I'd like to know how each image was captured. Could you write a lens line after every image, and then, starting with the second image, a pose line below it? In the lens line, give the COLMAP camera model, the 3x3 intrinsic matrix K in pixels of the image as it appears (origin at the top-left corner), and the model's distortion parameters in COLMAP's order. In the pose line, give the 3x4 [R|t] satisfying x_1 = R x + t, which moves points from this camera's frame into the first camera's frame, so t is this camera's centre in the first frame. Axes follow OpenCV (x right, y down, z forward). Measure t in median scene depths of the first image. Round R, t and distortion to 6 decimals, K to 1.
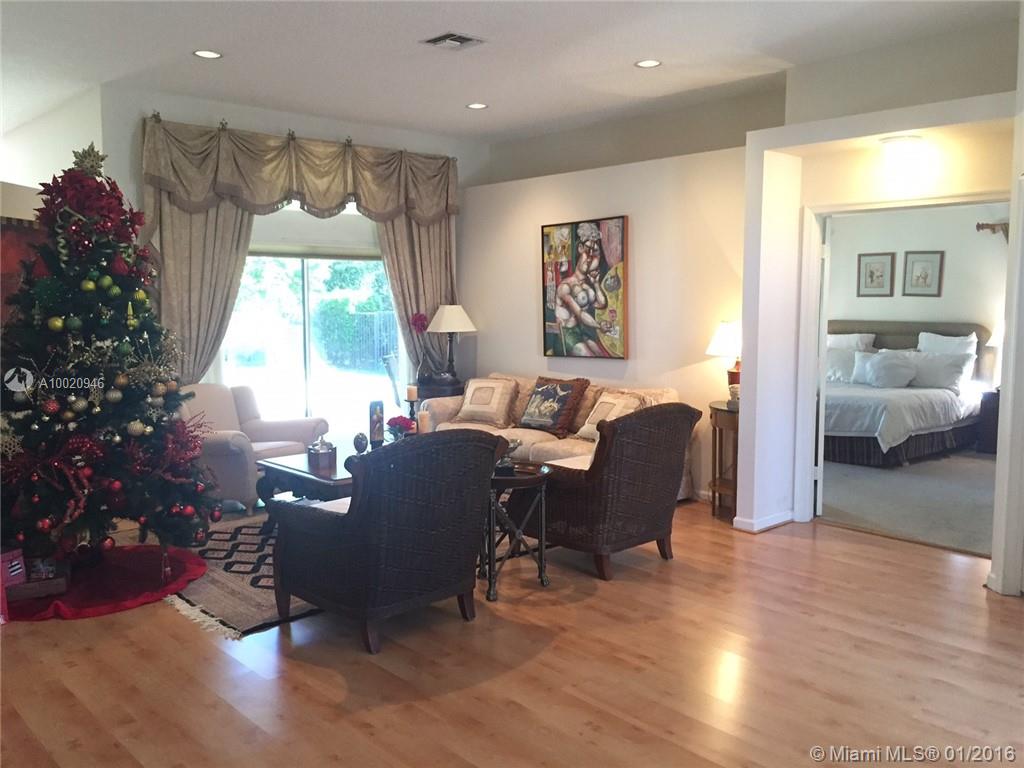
lens RADIAL K [[888.6, 0, 513.4], [0, 888.6, 385.0], [0, 0, 1]] dist [0.057927, -0.083270]
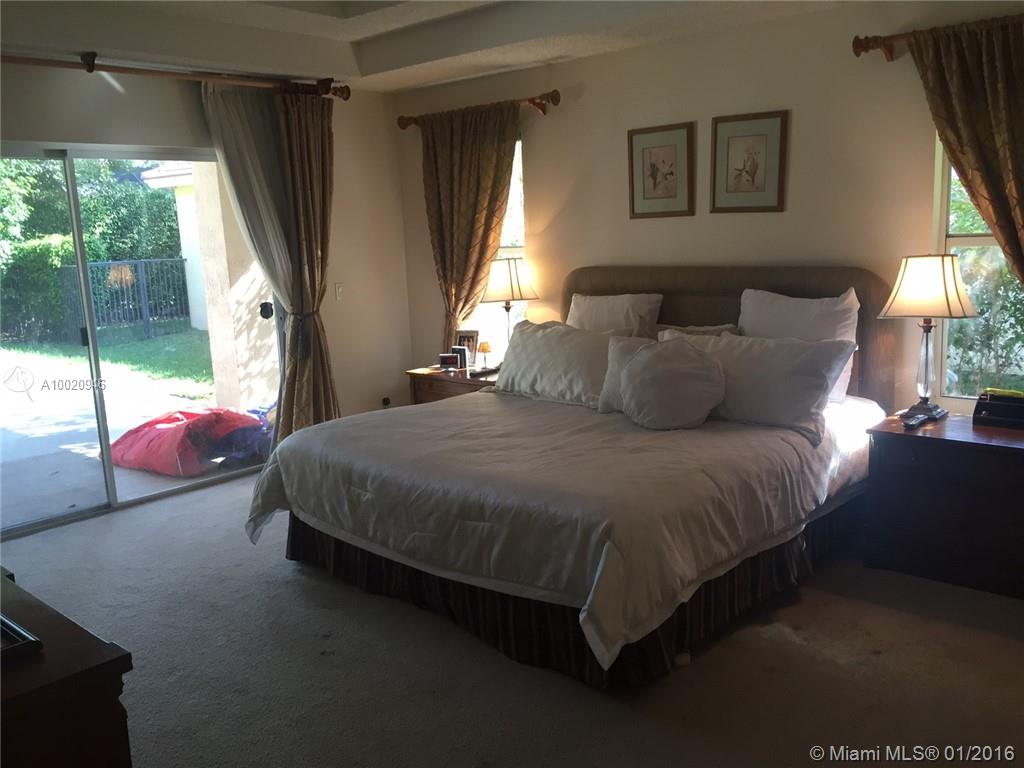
lens RADIAL K [[888.6, 0, 510.6], [0, 888.6, 381.9], [0, 0, 1]] dist [0.057927, -0.083270]
pose [[0.994588, -0.056802, 0.086992, 0.294753], [0.050511, 0.996060, 0.072885, -0.051963], [-0.090789, -0.068096, 0.993539, 0.554301]]
